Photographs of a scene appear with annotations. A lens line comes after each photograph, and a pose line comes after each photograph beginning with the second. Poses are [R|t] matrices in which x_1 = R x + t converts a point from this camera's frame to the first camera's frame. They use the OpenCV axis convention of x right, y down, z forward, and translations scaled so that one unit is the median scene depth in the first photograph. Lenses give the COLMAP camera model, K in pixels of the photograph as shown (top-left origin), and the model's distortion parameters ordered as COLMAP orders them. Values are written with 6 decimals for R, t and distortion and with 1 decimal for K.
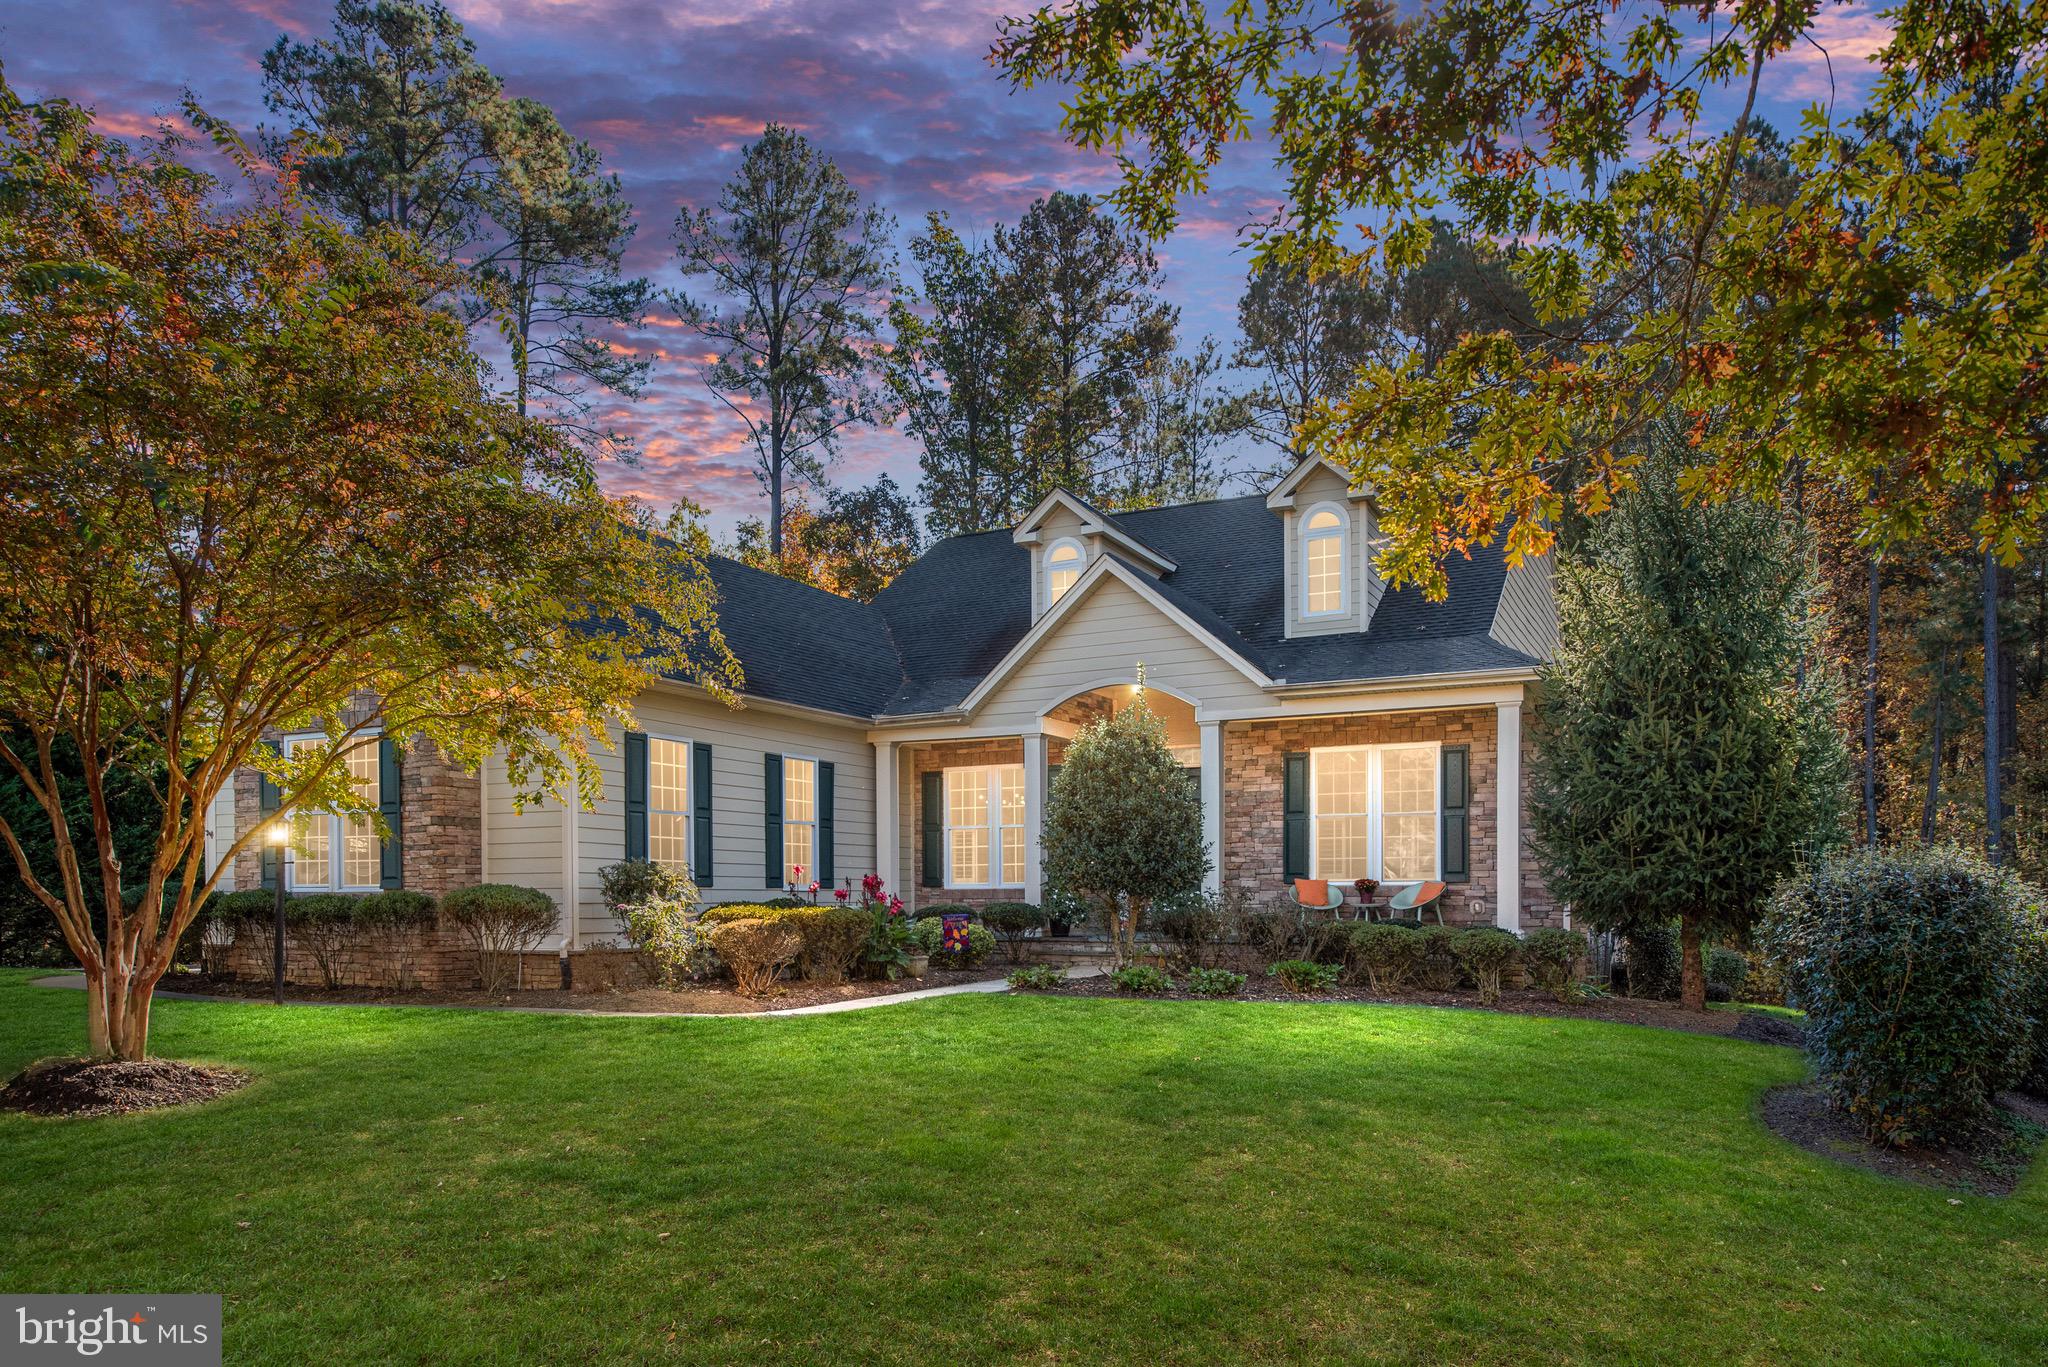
lens RADIAL K [[1380.2, 0, 957.5], [0, 1380.2, 676.0], [0, 0, 1]] dist [0.006252, 0.003948]
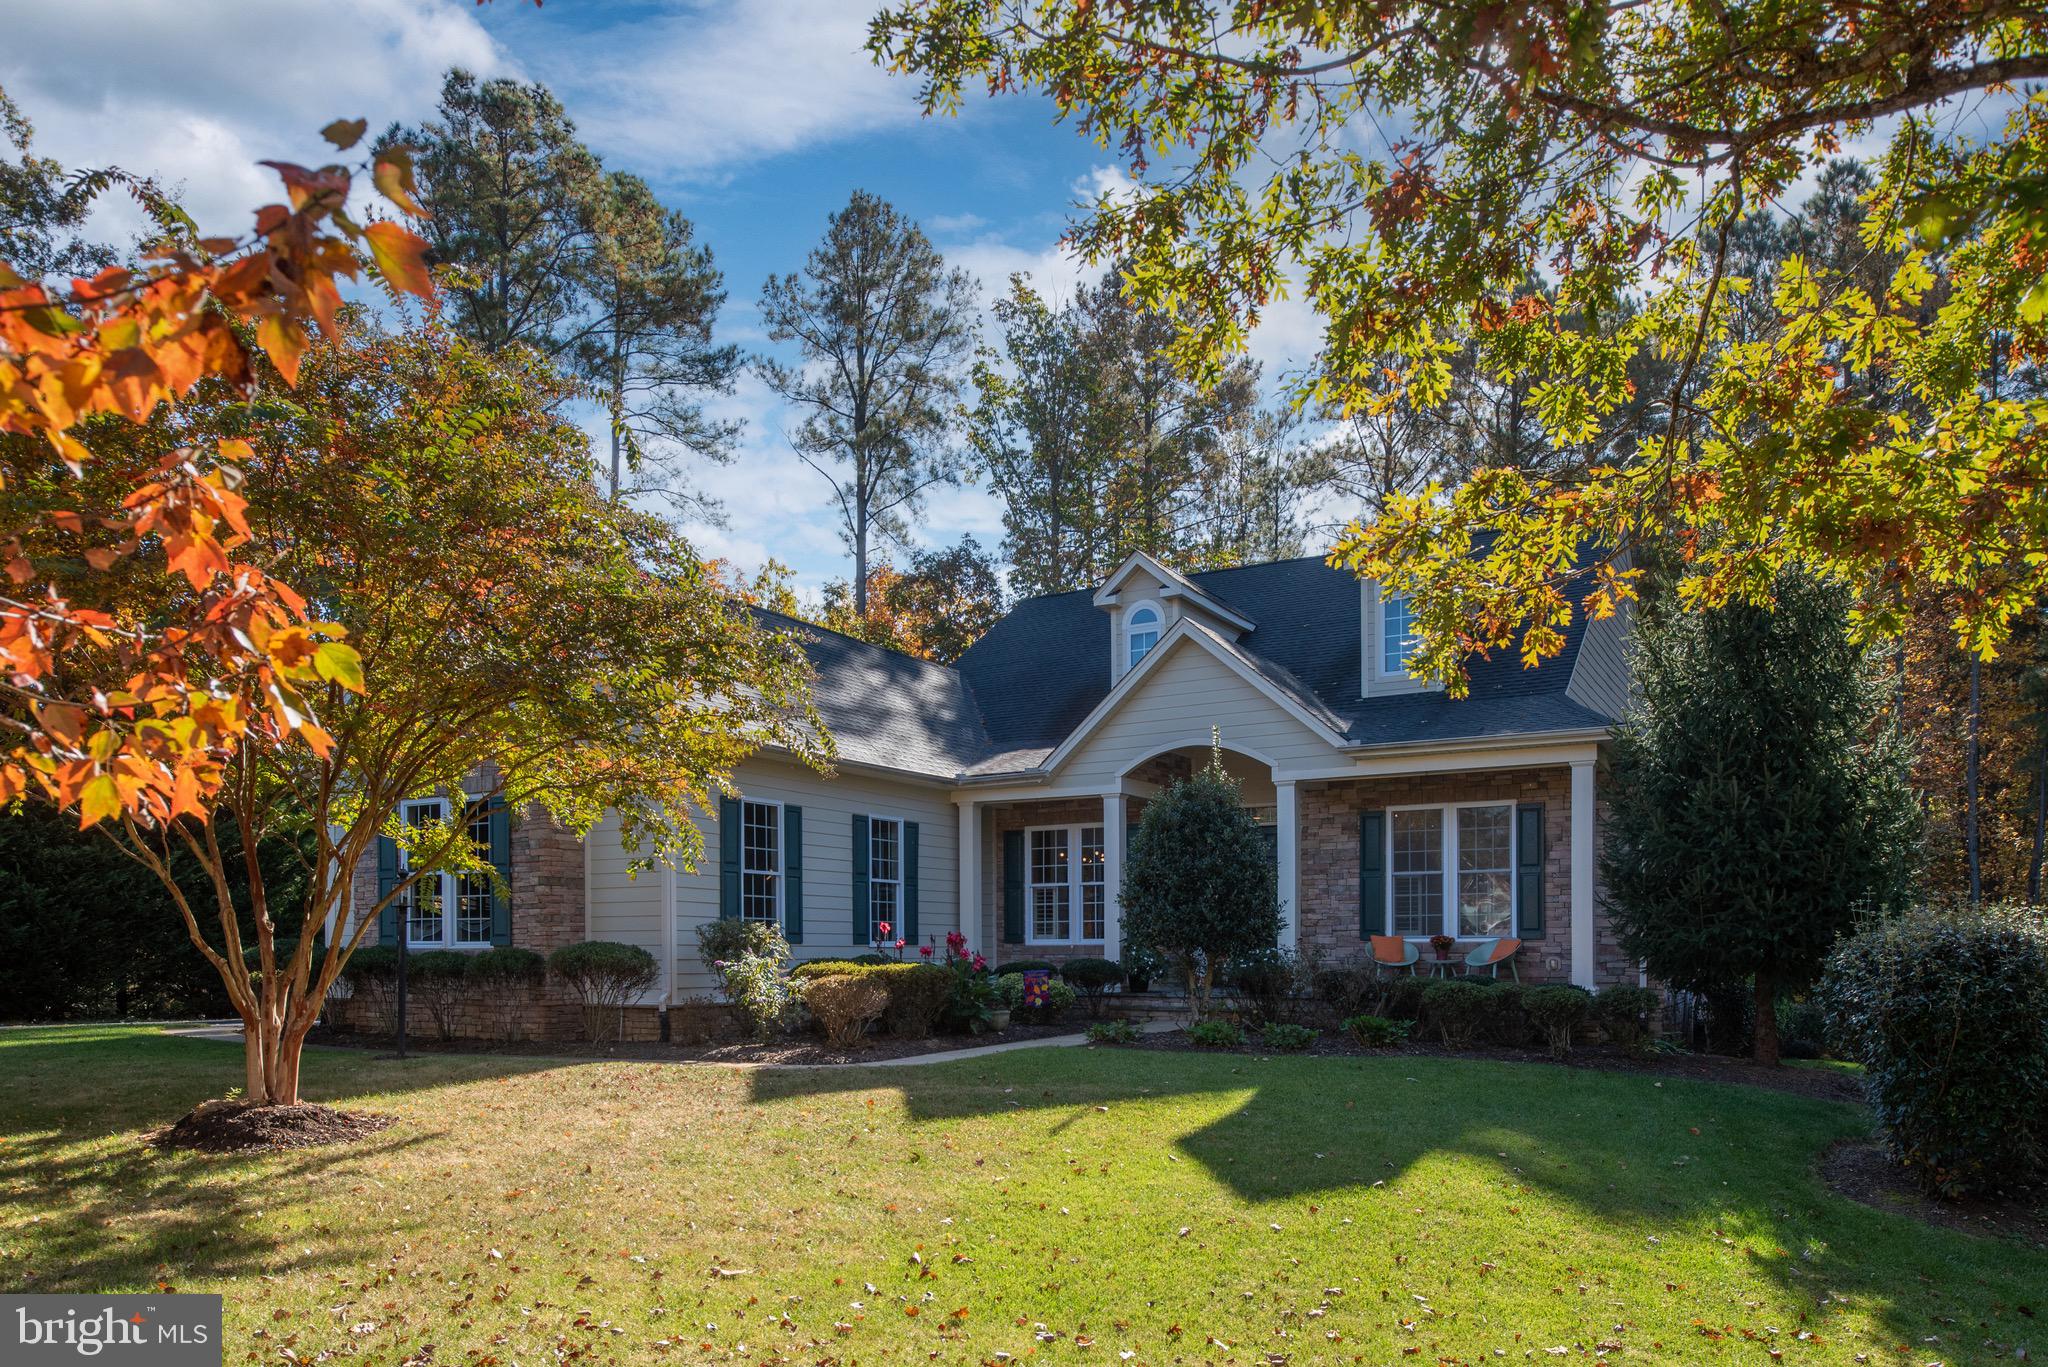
lens RADIAL K [[1480.9, 0, 1024.0], [0, 1480.9, 683.5], [0, 0, 1]] dist [0.001802, -0.001156]
pose [[0.999906, 0.000559, -0.013713, 0.004228], [-0.000776, 0.999874, -0.015851, -0.022334], [0.013702, 0.015860, 0.999780, -0.102047]]
